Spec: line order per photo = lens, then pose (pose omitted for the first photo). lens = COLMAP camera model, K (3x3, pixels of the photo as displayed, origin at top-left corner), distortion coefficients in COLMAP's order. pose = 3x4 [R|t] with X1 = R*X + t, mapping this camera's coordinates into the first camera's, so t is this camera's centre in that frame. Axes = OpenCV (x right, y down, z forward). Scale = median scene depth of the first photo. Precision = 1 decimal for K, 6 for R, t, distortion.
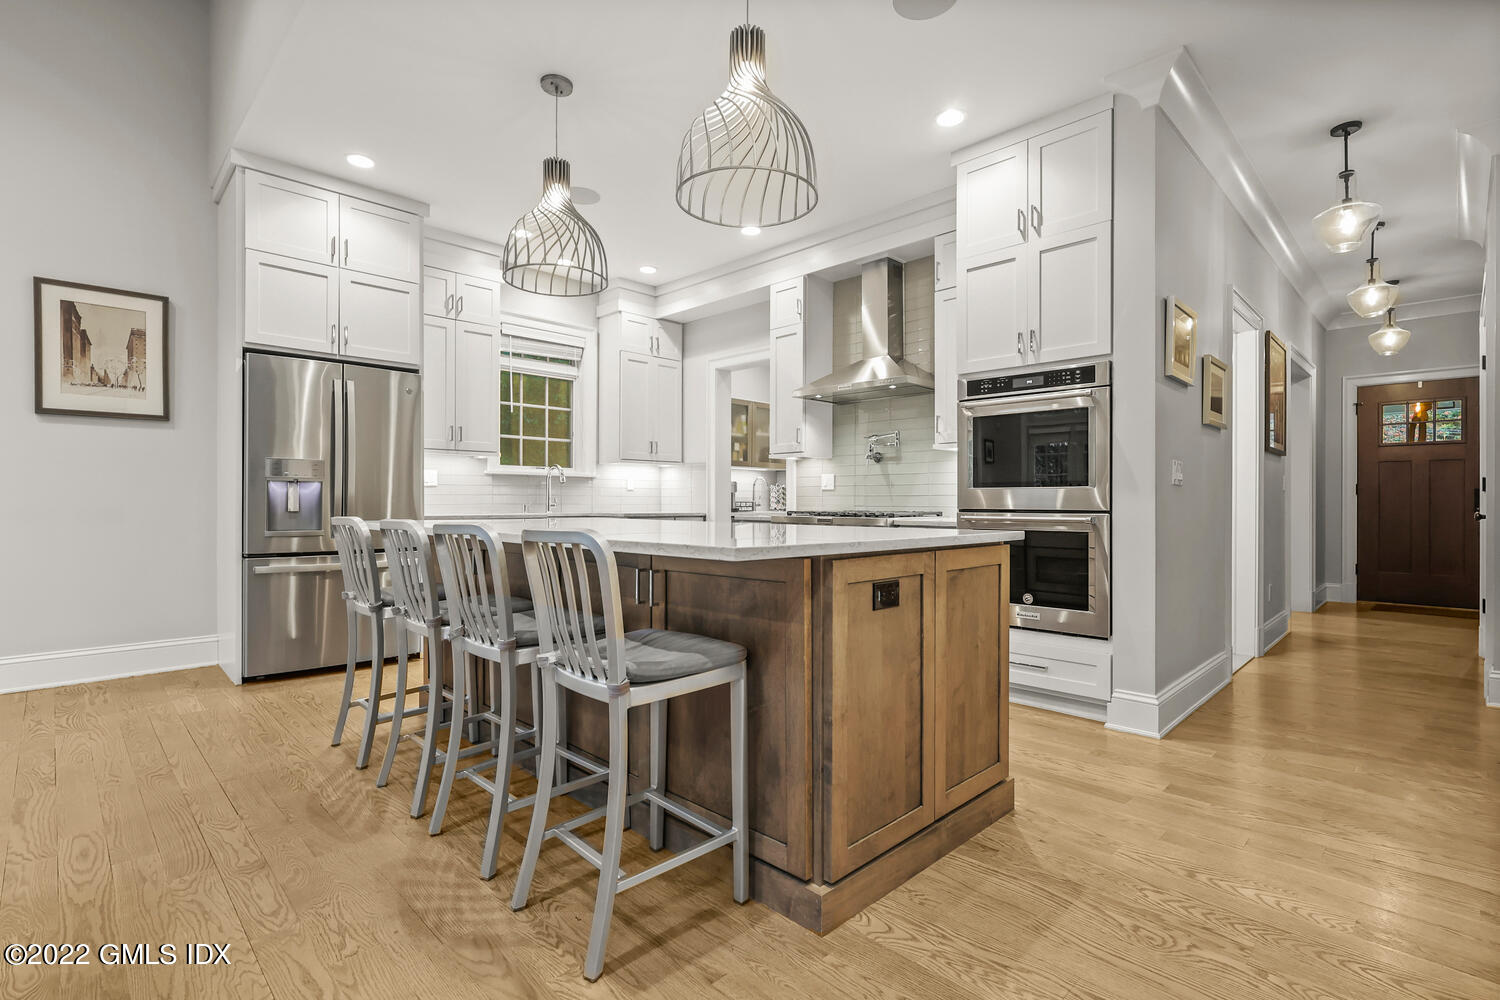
lens RADIAL K [[699.8, 0, 750.0], [0, 699.8, 502.5], [0, 0, 1]] dist [0.001630, -0.000083]
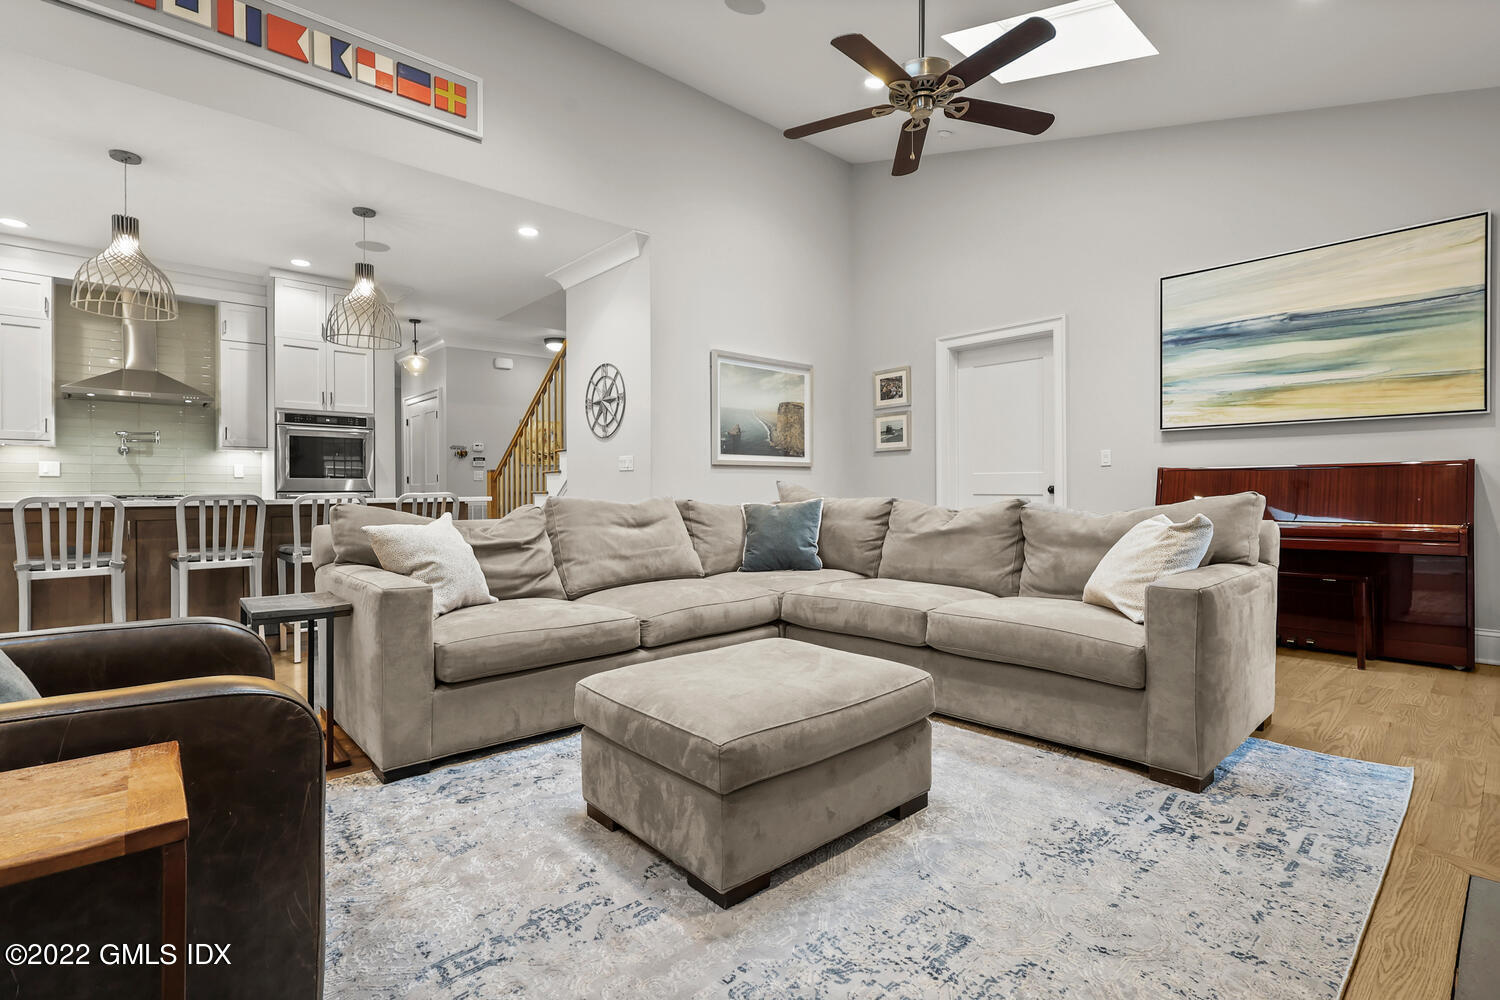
lens RADIAL K [[699.8, 0, 743.2], [0, 699.8, 489.2], [0, 0, 1]] dist [0.001630, -0.000083]
pose [[0.049542, 0.000273, 0.998772, -1.232930], [0.008532, 0.999963, -0.000697, 0.015411], [-0.998736, 0.008556, 0.049538, -0.146671]]
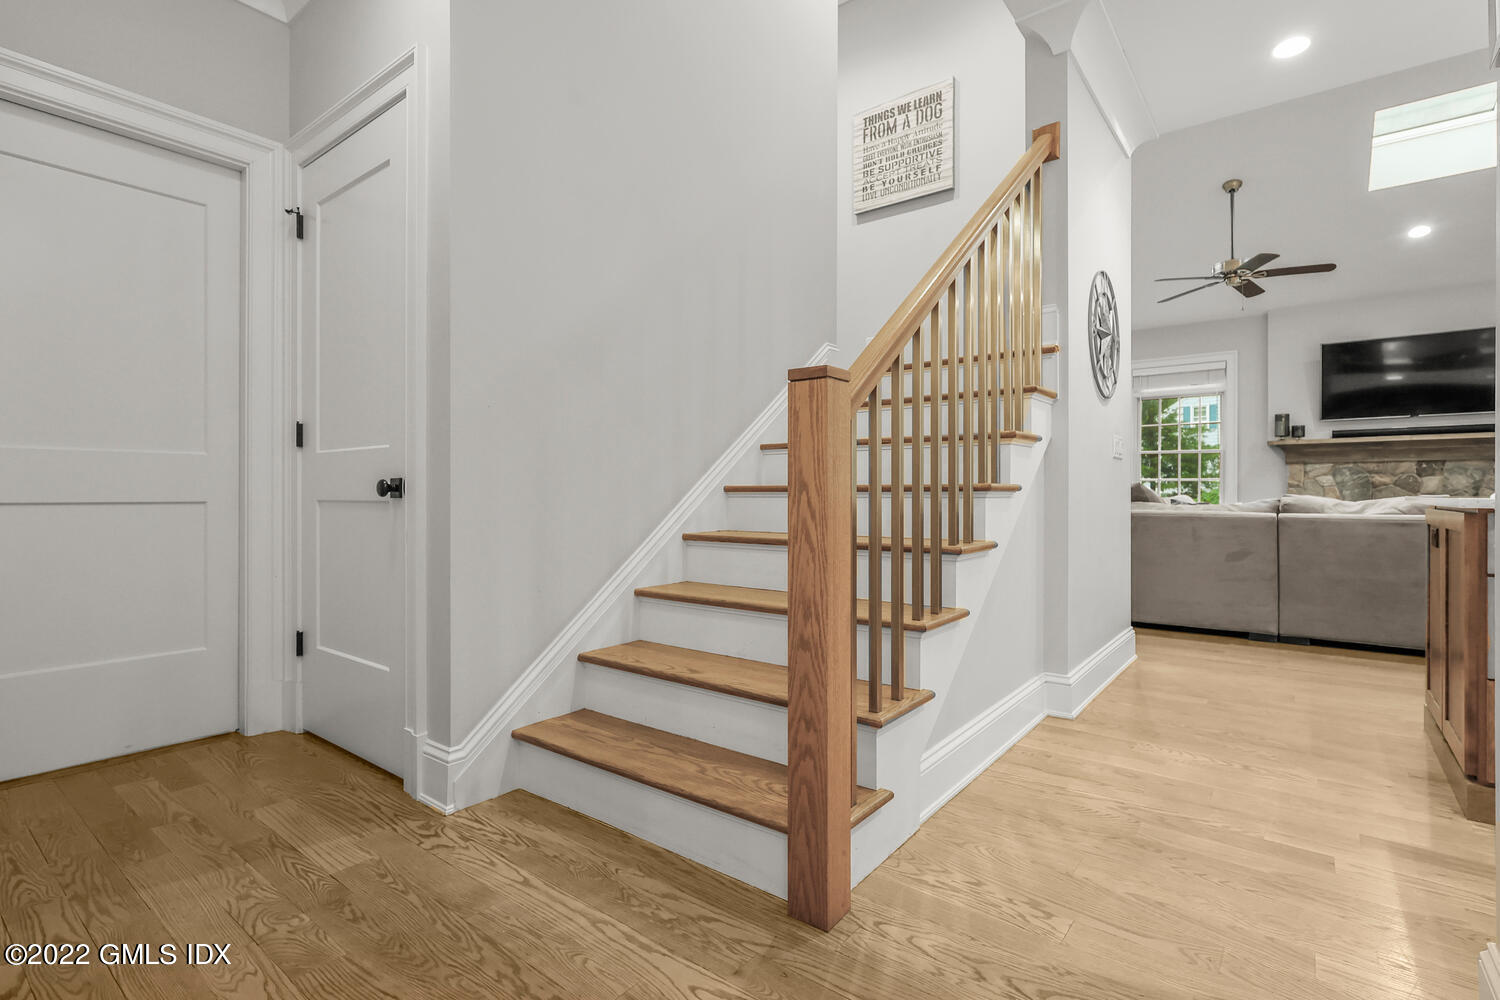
lens RADIAL K [[699.8, 0, 749.6], [0, 699.8, 496.0], [0, 0, 1]] dist [0.001630, -0.000083]
pose [[-0.993819, -0.001229, -0.111004, 0.810343], [-0.001590, 0.999994, 0.003171, 0.019805], [0.110999, 0.003328, -0.993815, 1.051736]]
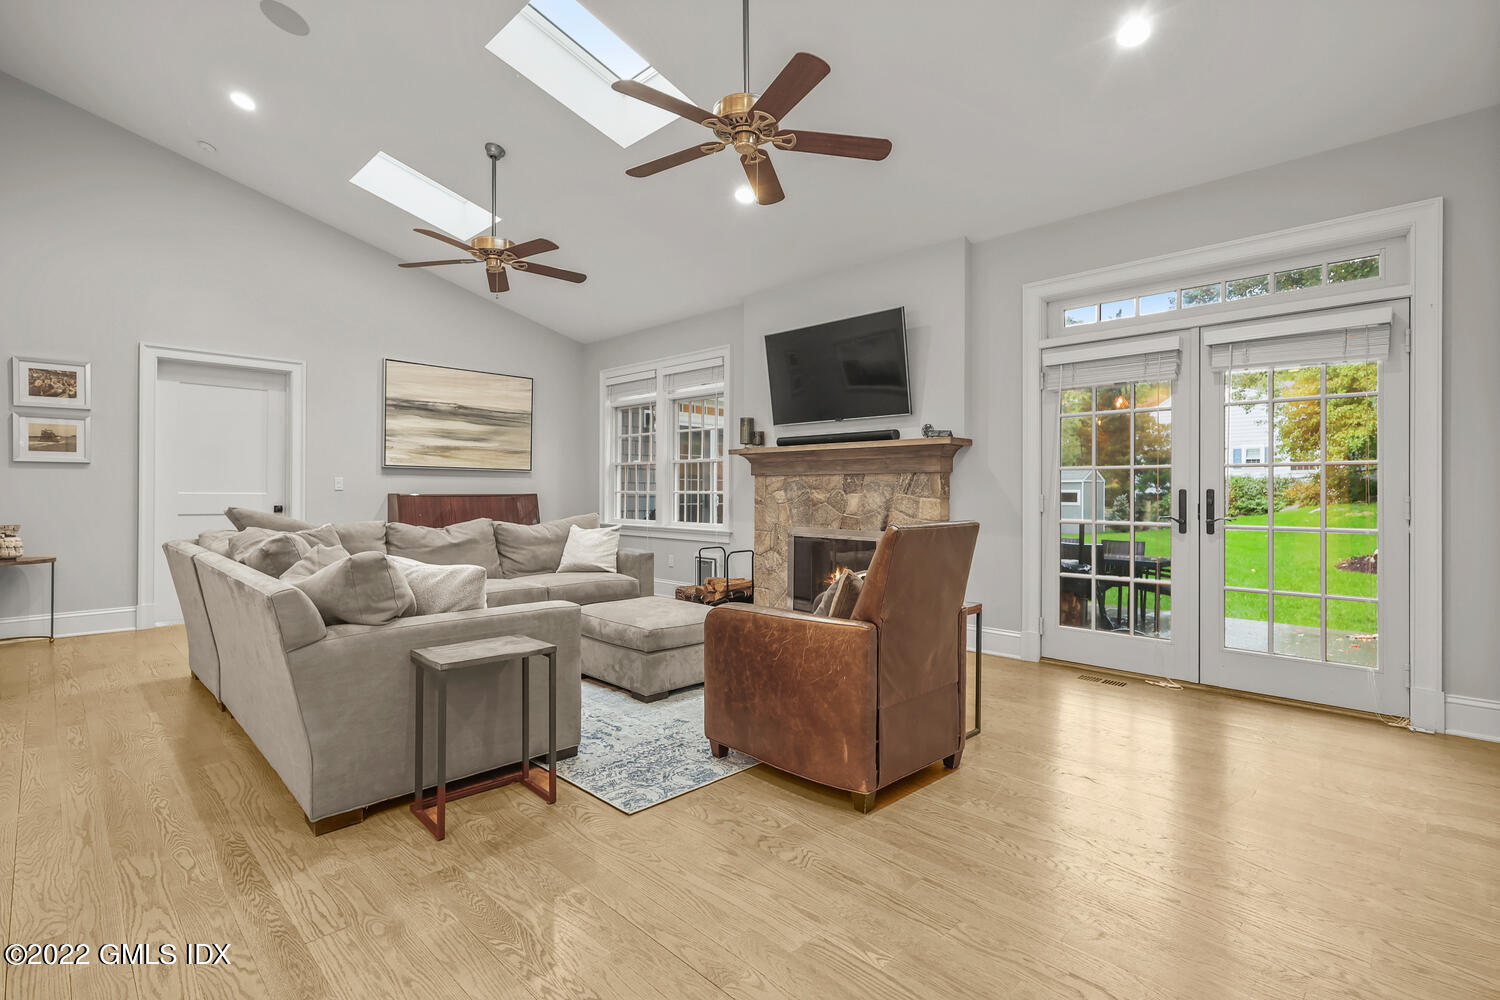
lens RADIAL K [[699.8, 0, 748.6], [0, 699.8, 493.6], [0, 0, 1]] dist [0.001630, -0.000083]
pose [[-0.999957, -0.005913, -0.007201, -0.845740], [-0.005952, 0.999968, 0.005396, -0.031983], [0.007168, 0.005438, -0.999960, 0.947977]]
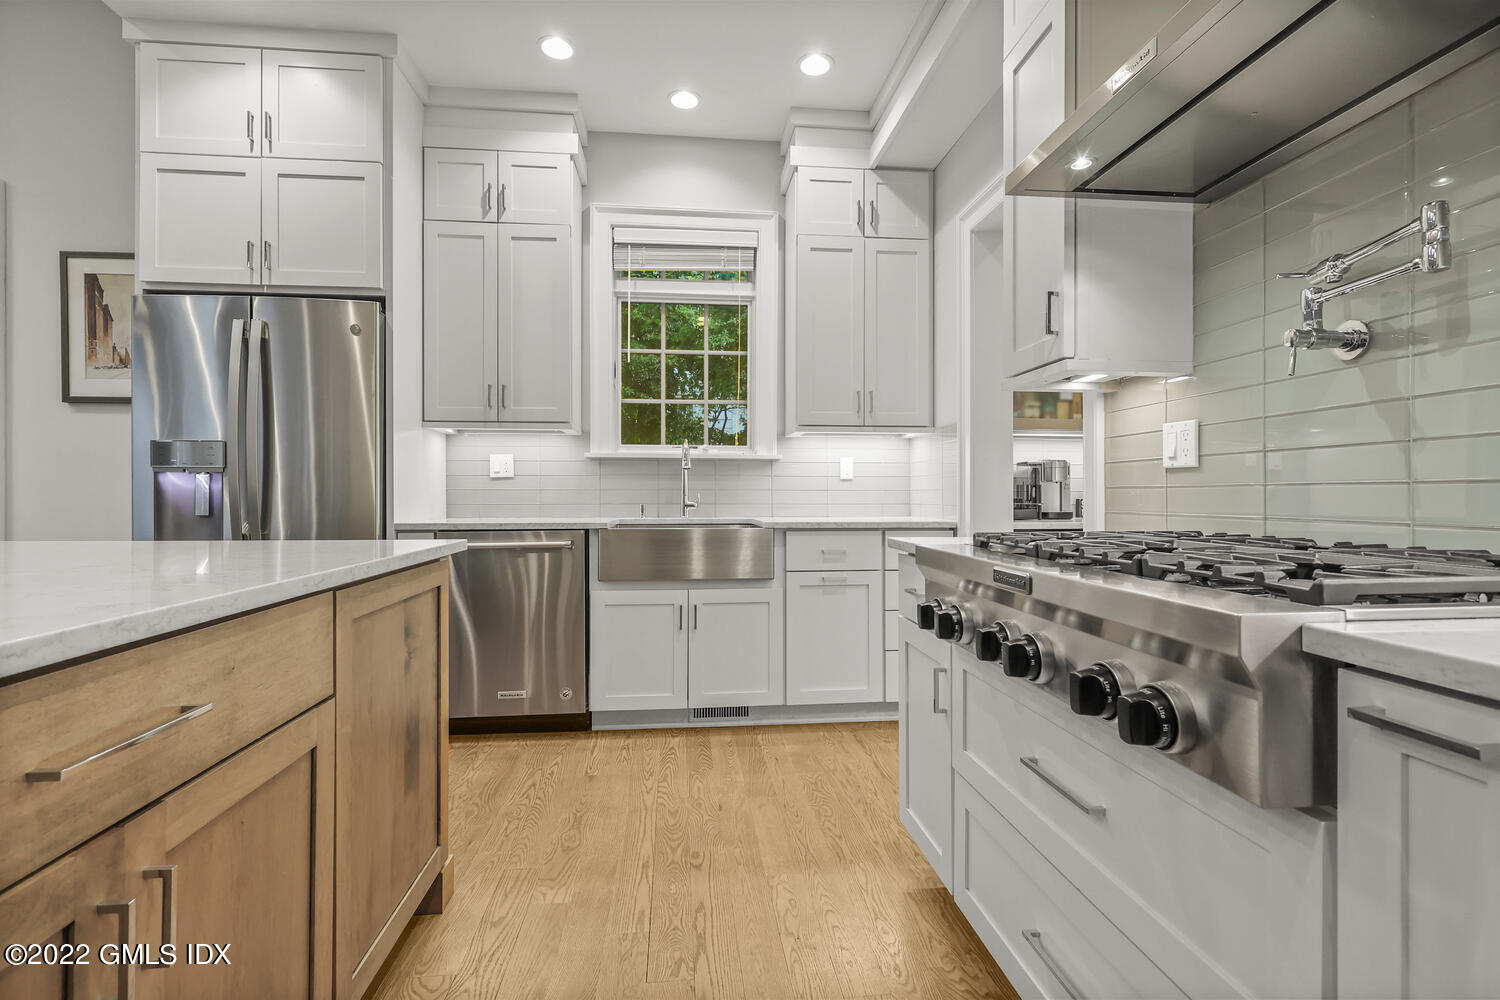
lens RADIAL K [[699.8, 0, 742.9], [0, 699.8, 493.5], [0, 0, 1]] dist [0.001630, -0.000083]
pose [[0.776144, -0.003524, -0.630546, 0.218745], [0.000242, 0.999986, -0.005291, -0.005630], [0.630556, 0.003954, 0.776134, 0.826319]]
